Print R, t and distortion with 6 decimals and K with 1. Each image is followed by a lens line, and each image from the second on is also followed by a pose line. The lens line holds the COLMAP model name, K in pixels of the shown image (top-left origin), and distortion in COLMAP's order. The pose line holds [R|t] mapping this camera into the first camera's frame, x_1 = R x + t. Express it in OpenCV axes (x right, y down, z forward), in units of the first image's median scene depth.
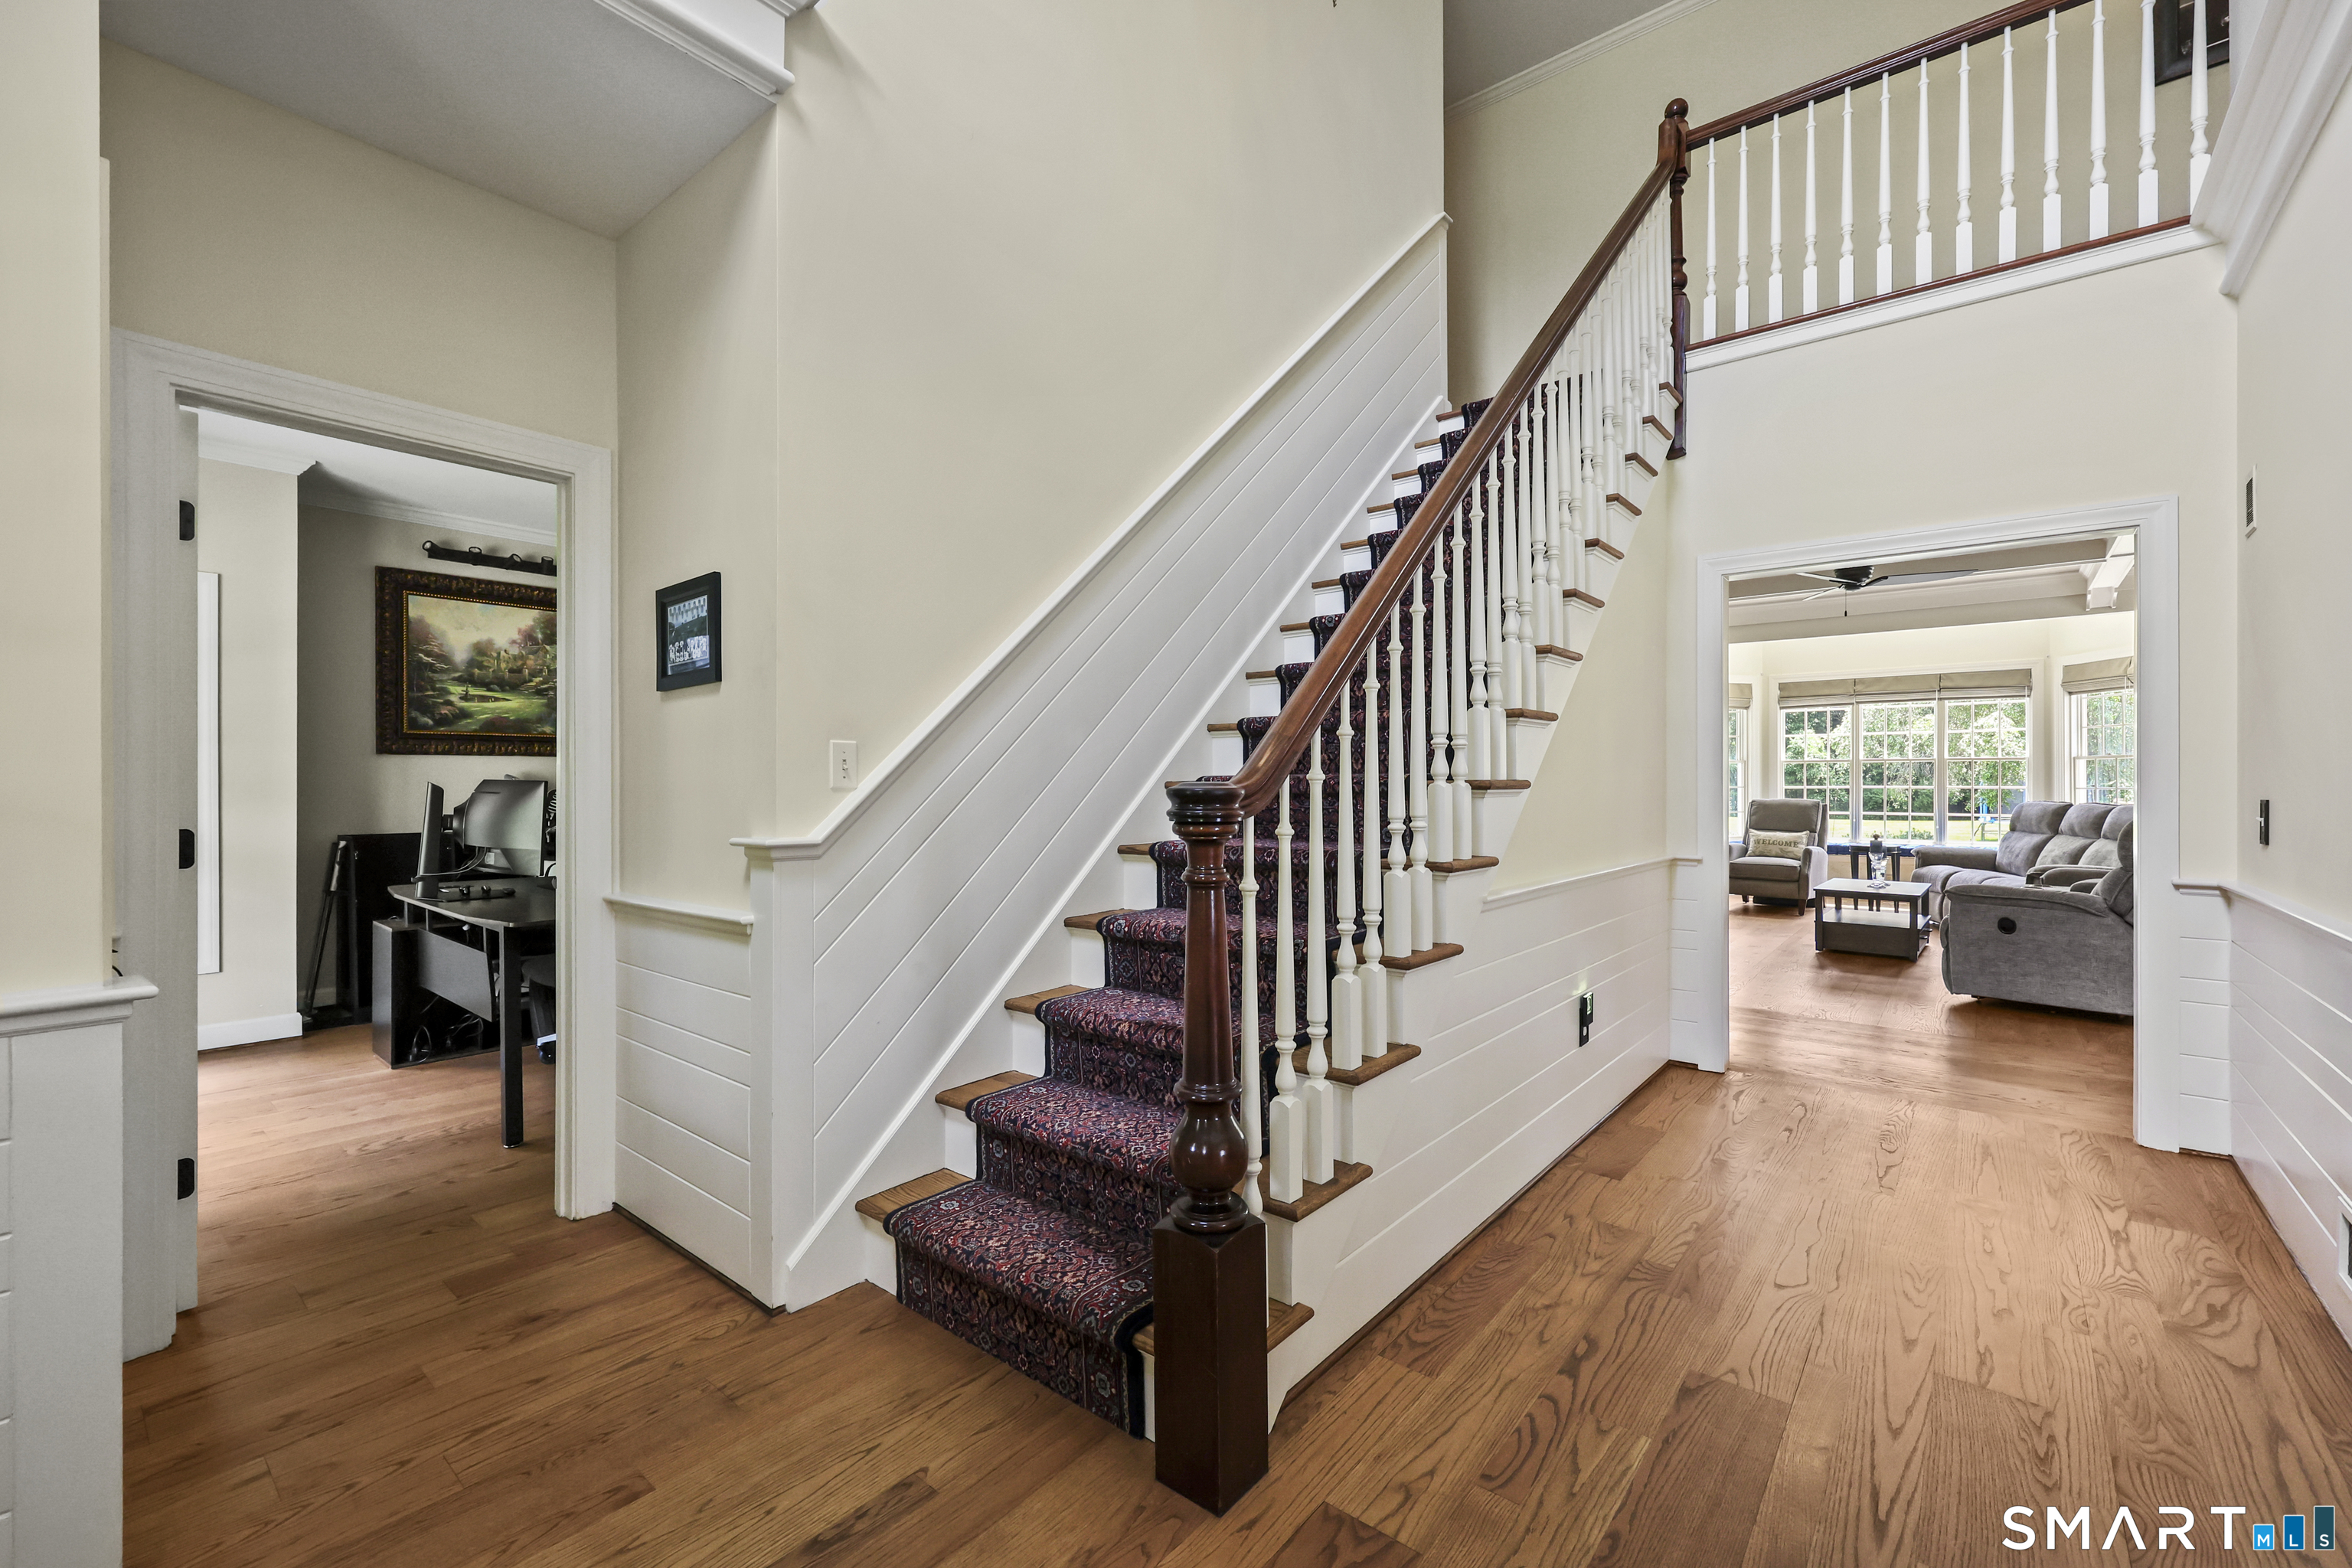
lens RADIAL K [[955.5, 0, 1177.5], [0, 955.5, 785.5], [0, 0, 1]] dist [0.002090, 0.000054]
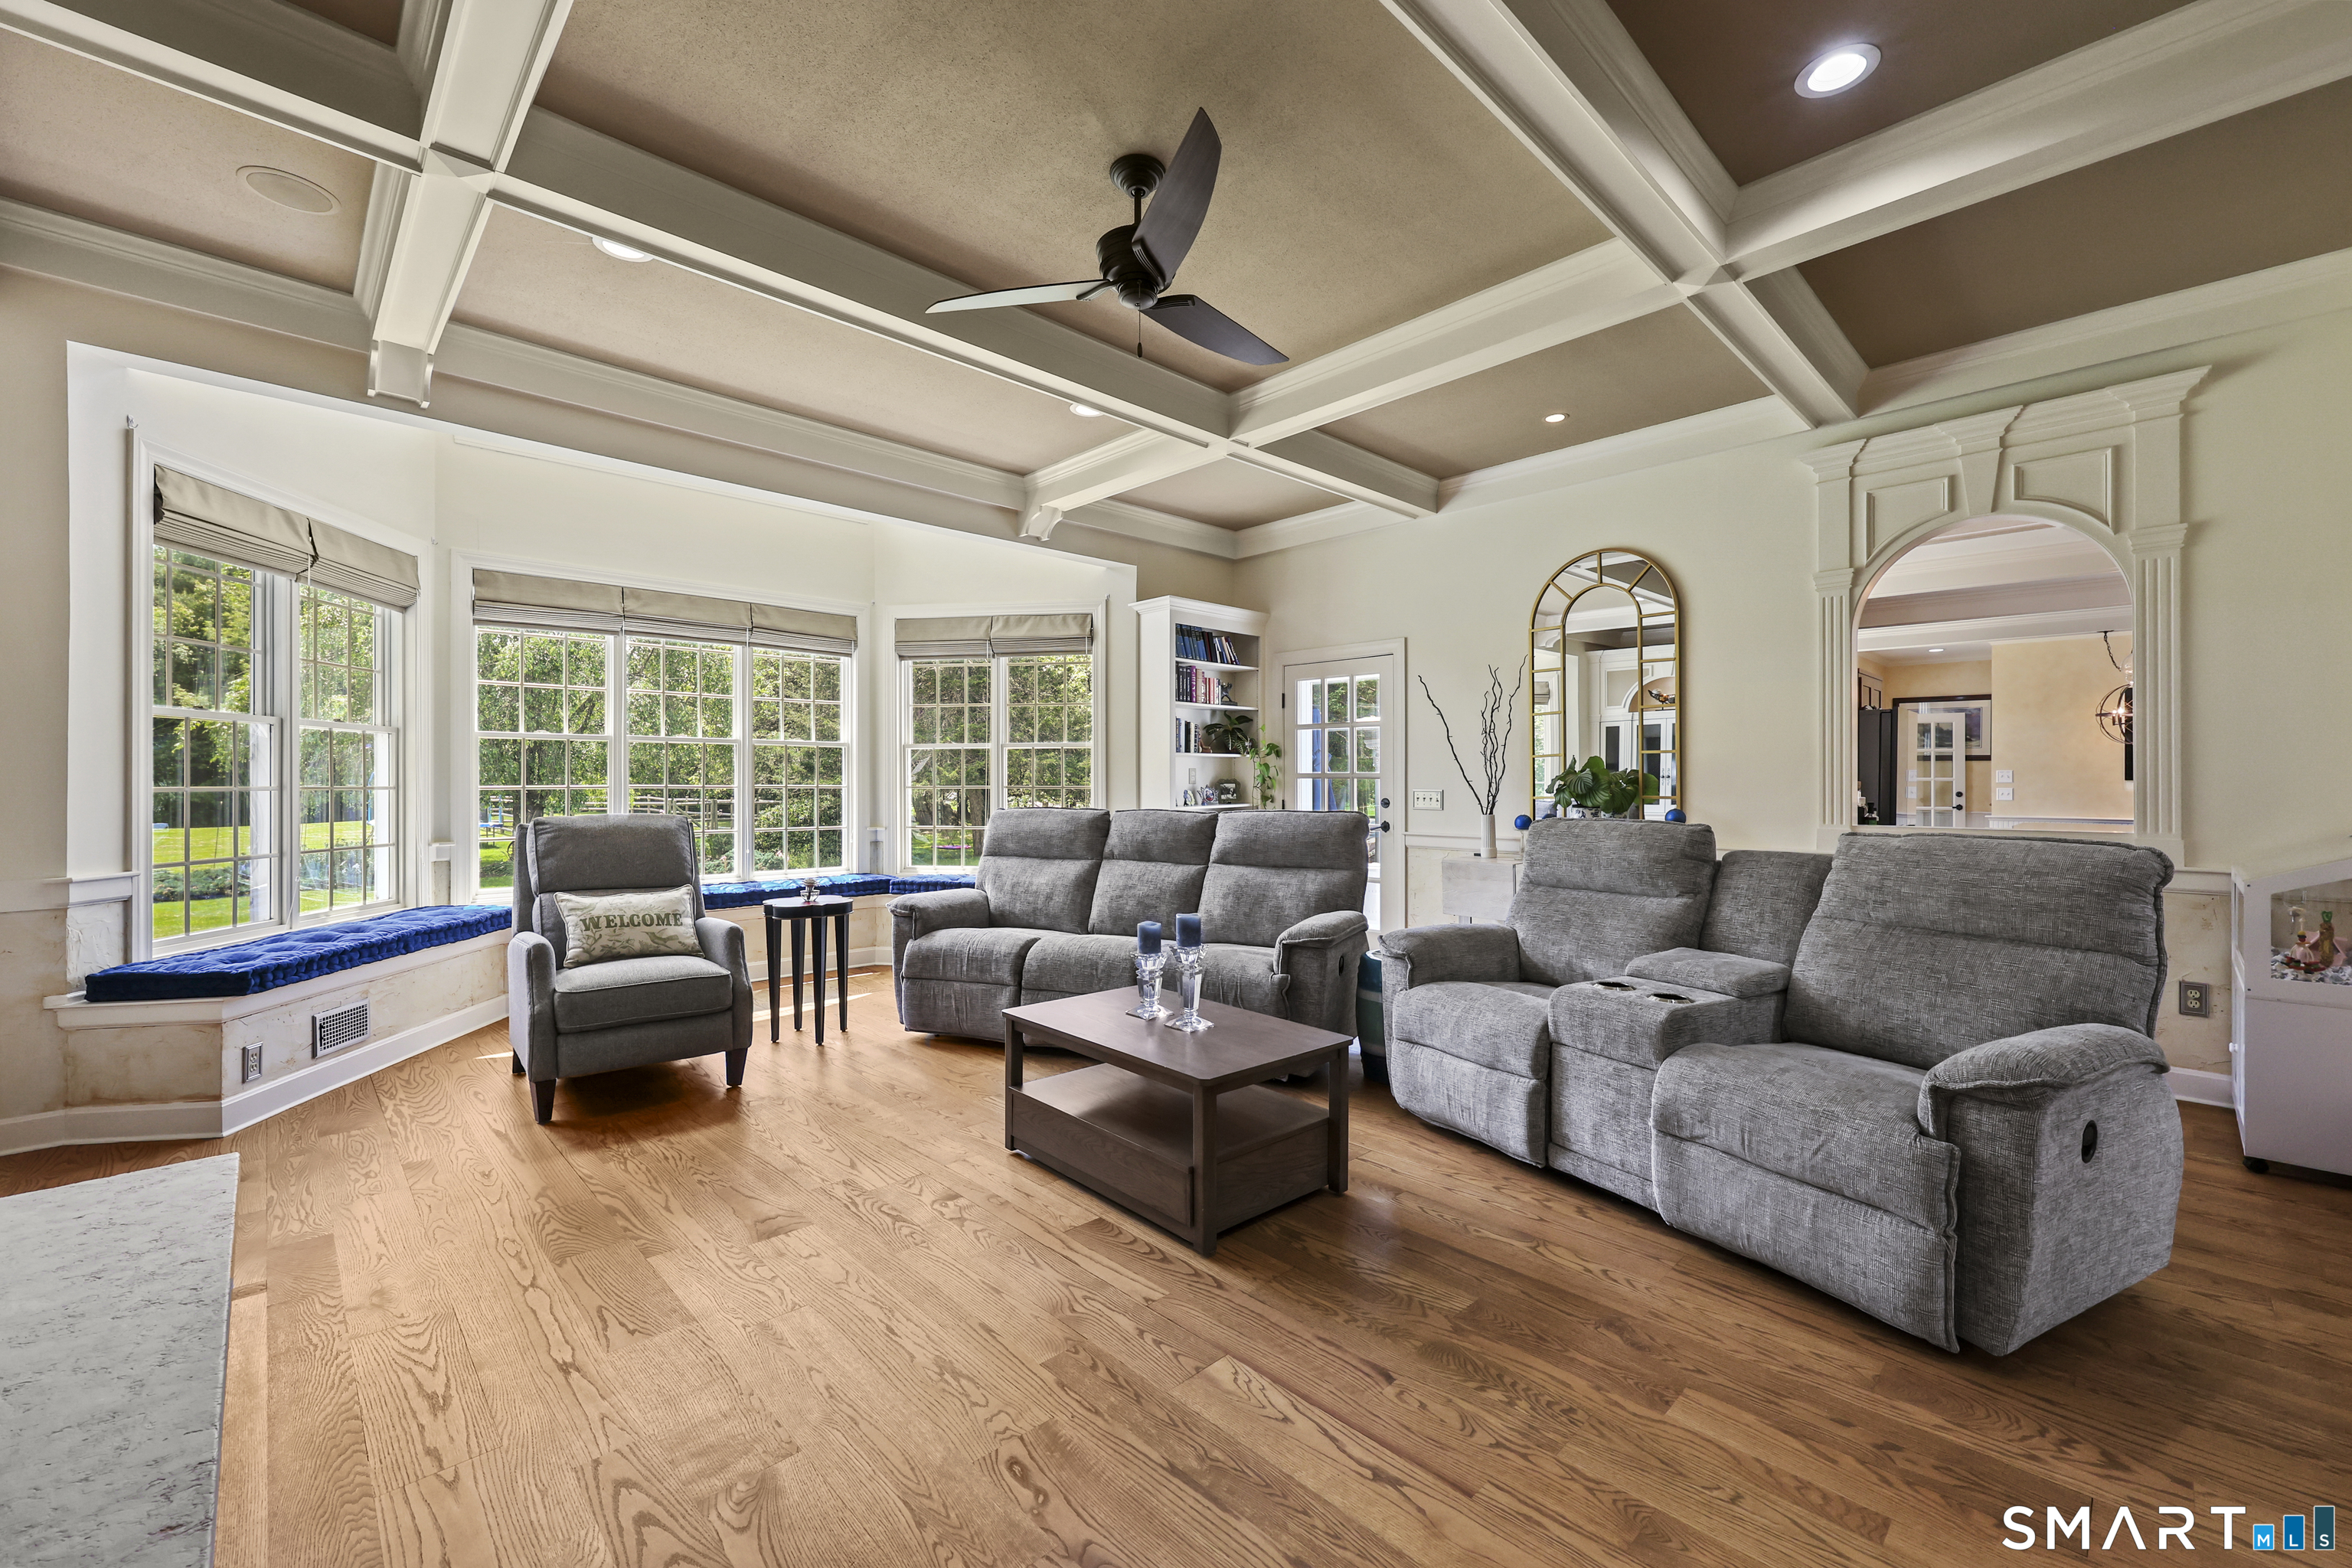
lens RADIAL K [[955.5, 0, 1181.1], [0, 955.5, 780.9], [0, 0, 1]] dist [0.002090, 0.000054]
pose [[0.103242, 0.002795, 0.994652, 0.229931], [0.002370, 0.999993, -0.003056, 0.000388], [-0.994653, 0.002673, 0.103235, 0.709960]]
